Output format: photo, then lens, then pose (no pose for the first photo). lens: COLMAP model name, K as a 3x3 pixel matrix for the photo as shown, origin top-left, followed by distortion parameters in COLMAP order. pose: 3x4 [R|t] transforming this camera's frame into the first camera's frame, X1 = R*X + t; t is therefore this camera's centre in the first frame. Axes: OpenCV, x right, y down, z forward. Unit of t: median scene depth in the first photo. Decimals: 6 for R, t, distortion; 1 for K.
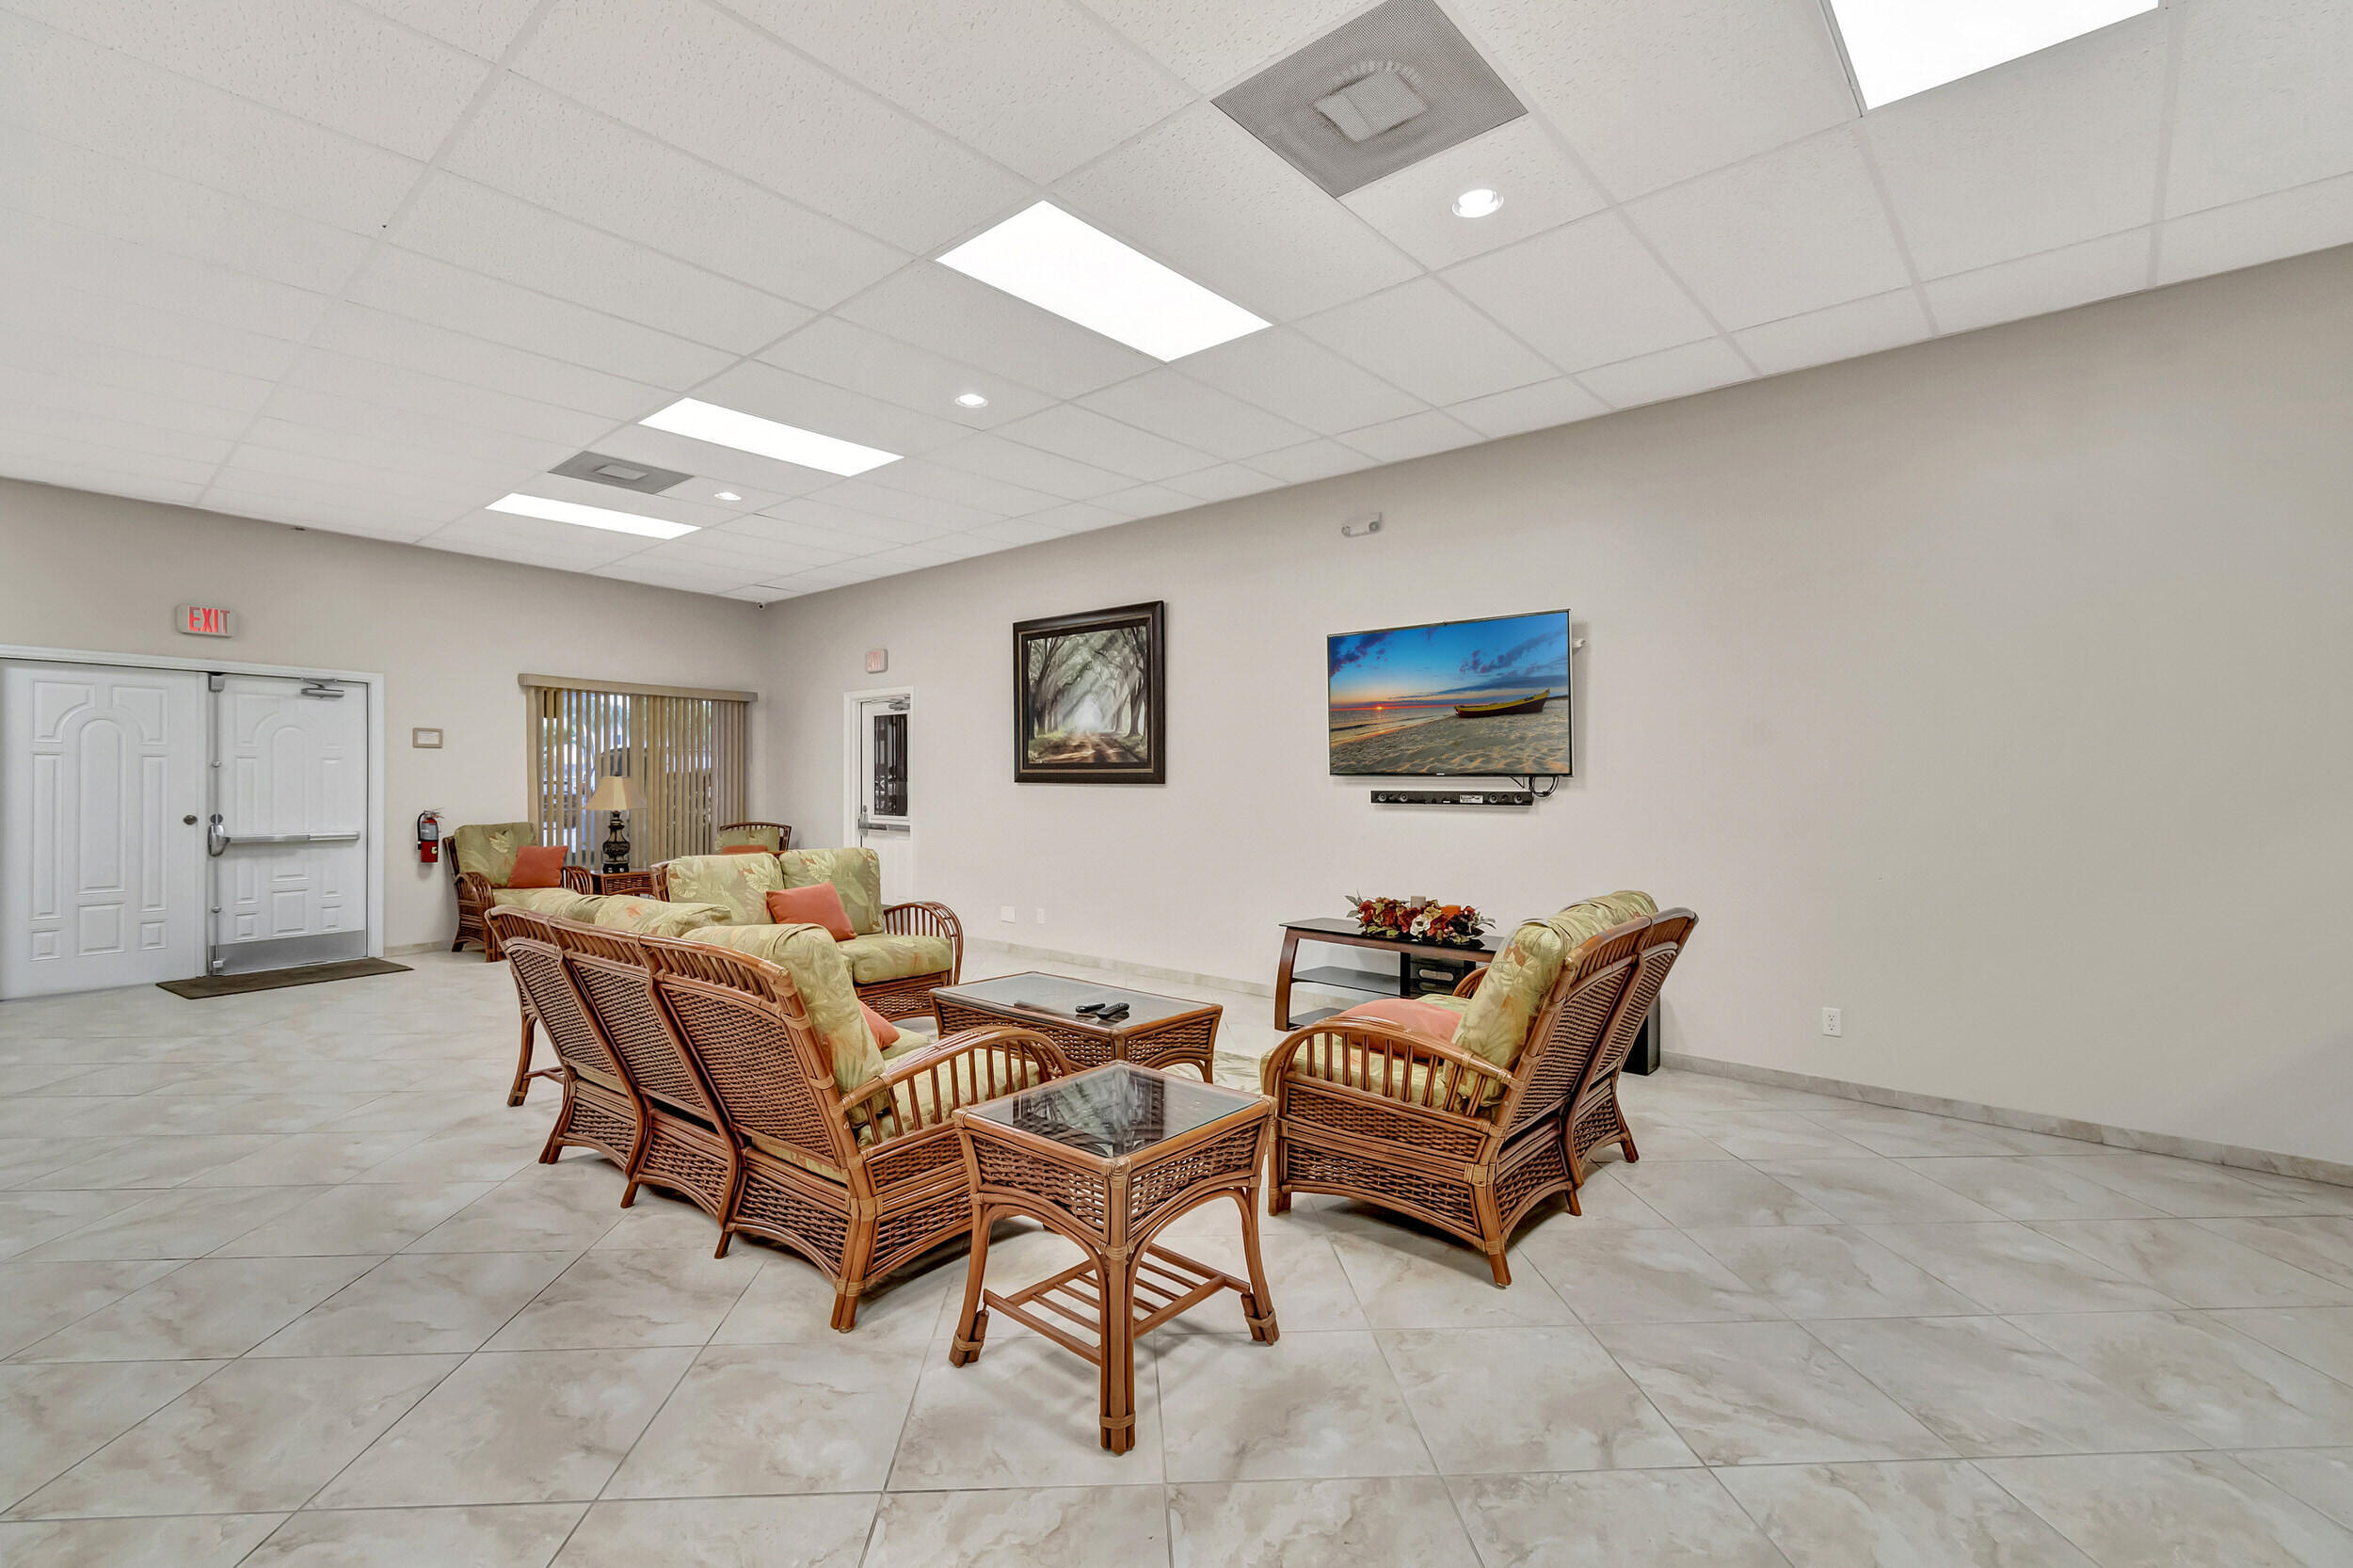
lens RADIAL K [[1042.2, 0, 1176.5], [0, 1042.2, 784.0], [0, 0, 1]] dist [0.001070, 0.000012]
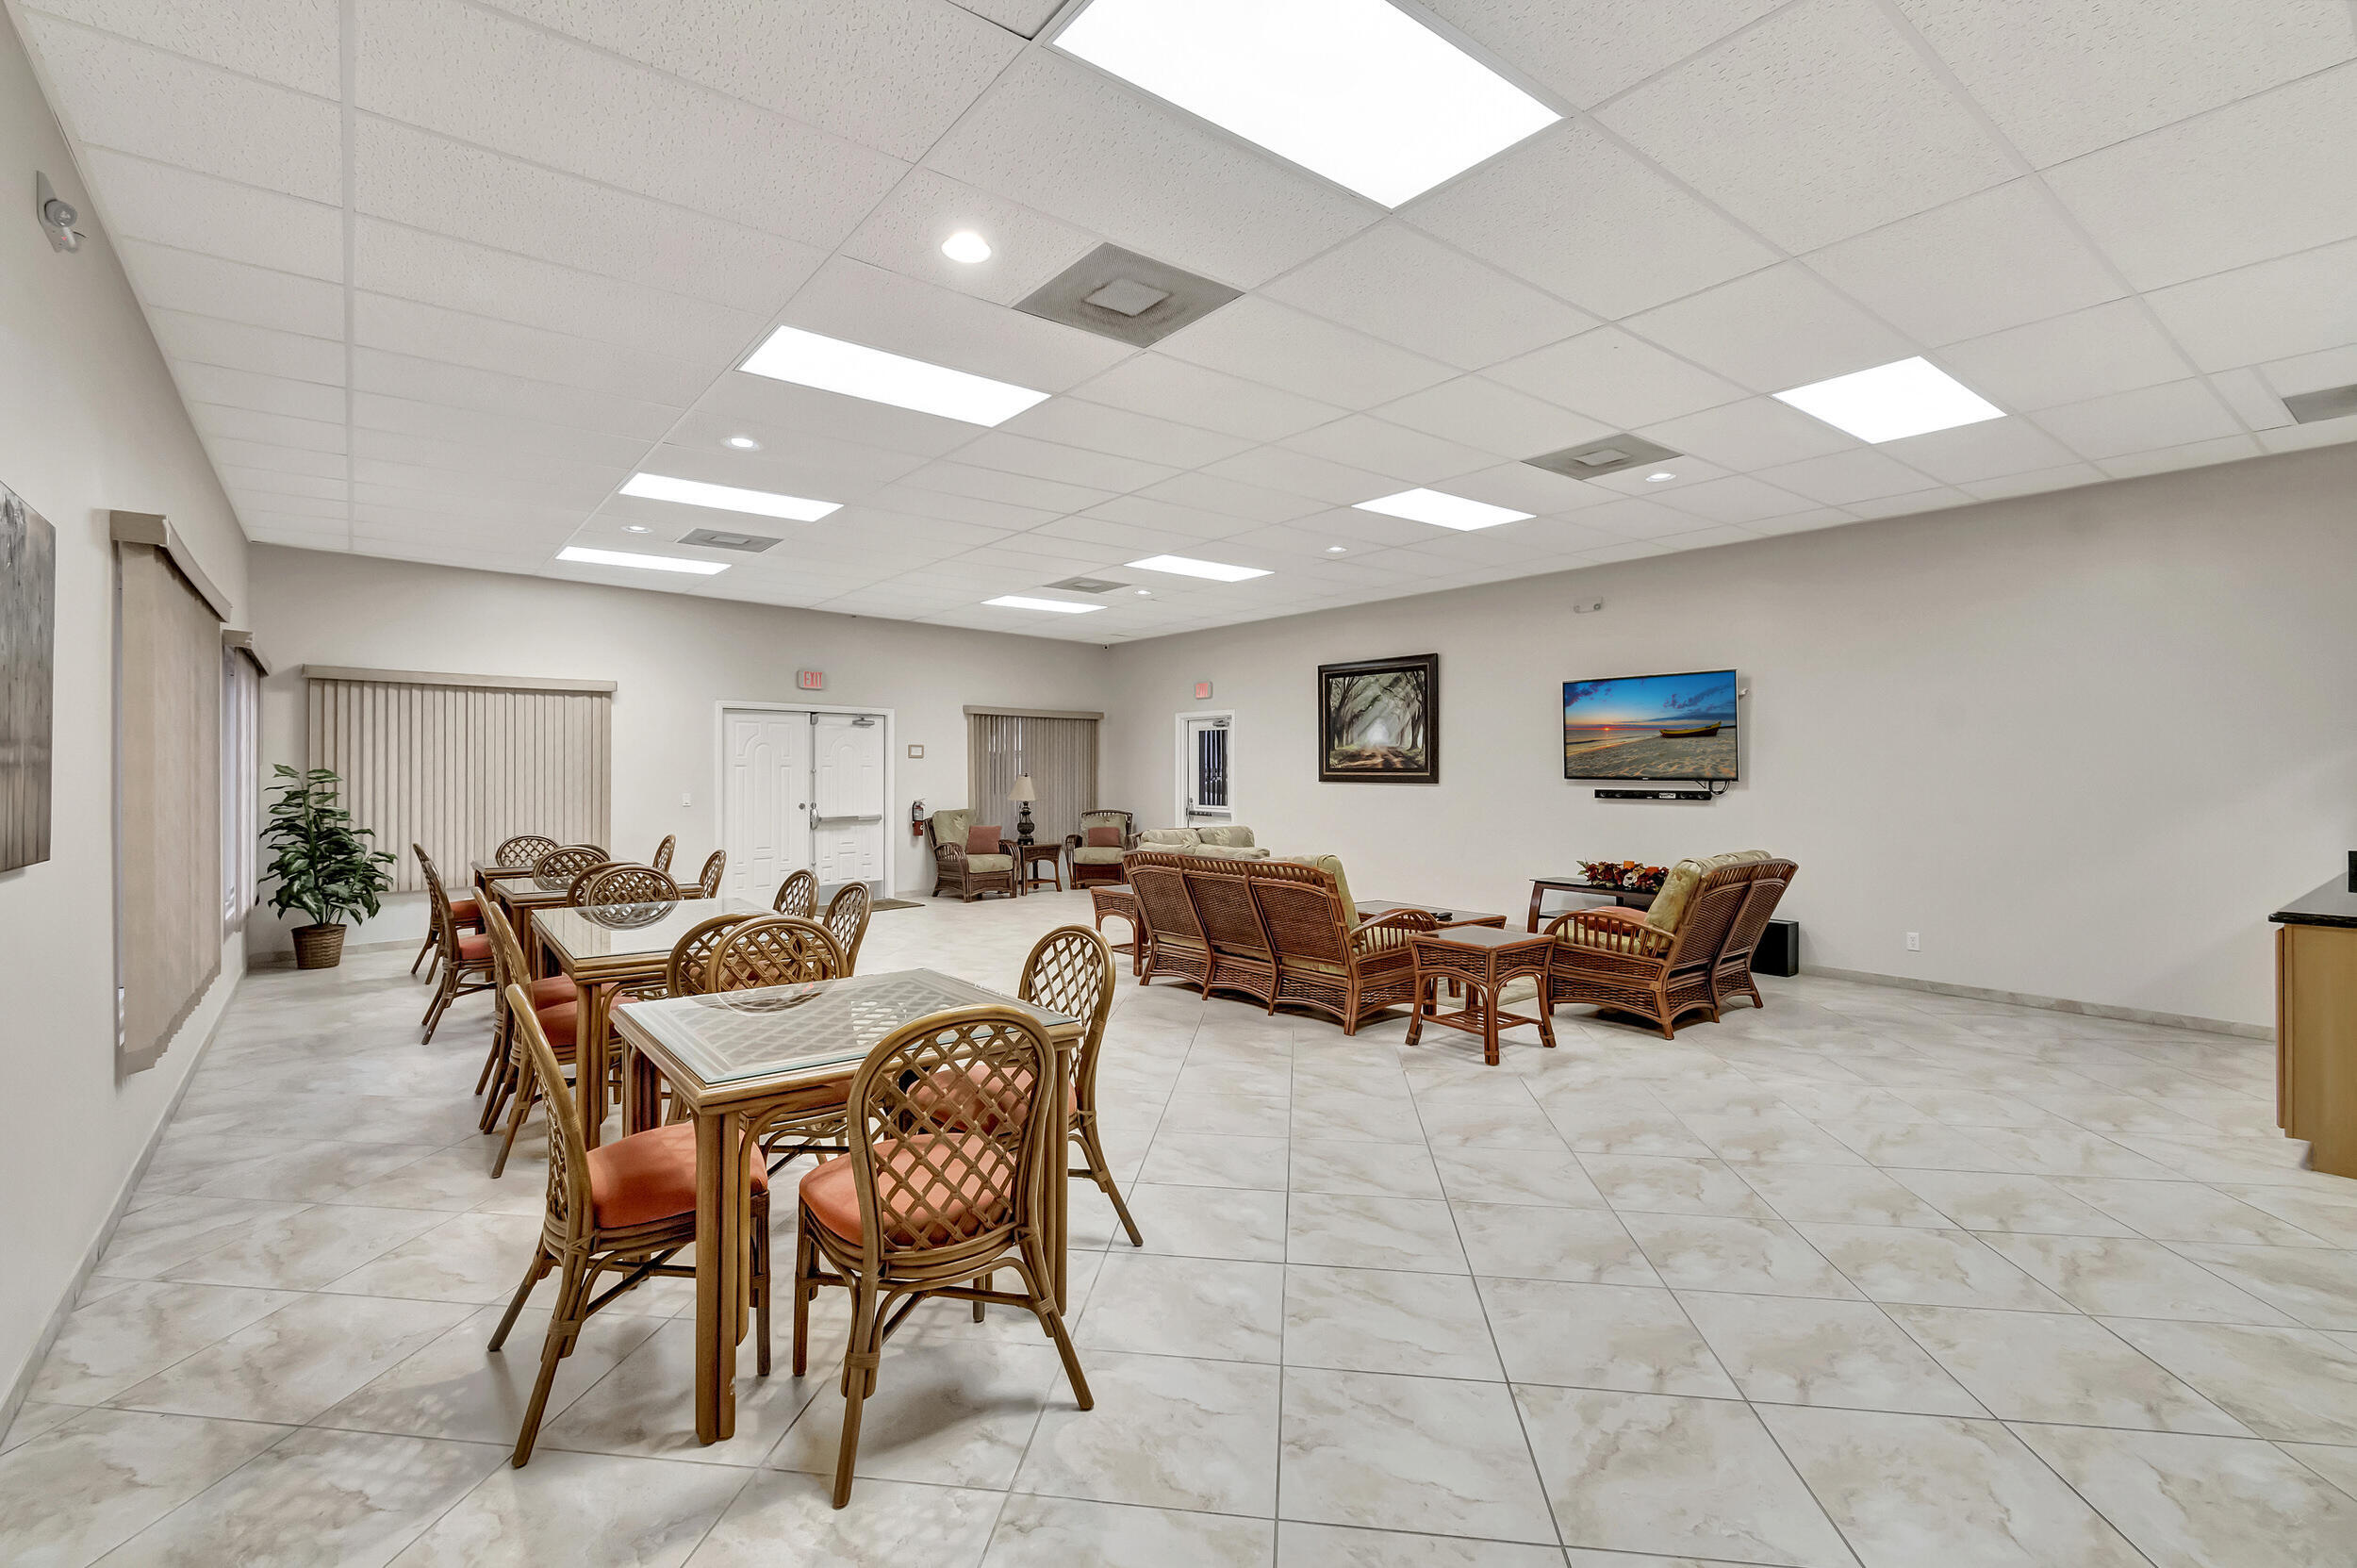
lens RADIAL K [[1044.1, 0, 1178.5], [0, 1044.1, 784.0], [0, 0, 1]] dist [0.001070, 0.000012]
pose [[0.982837, 0.000616, -0.184473, -0.113201], [0.000959, 0.999964, 0.008452, -0.013794], [0.184472, -0.008484, 0.982801, -0.528015]]
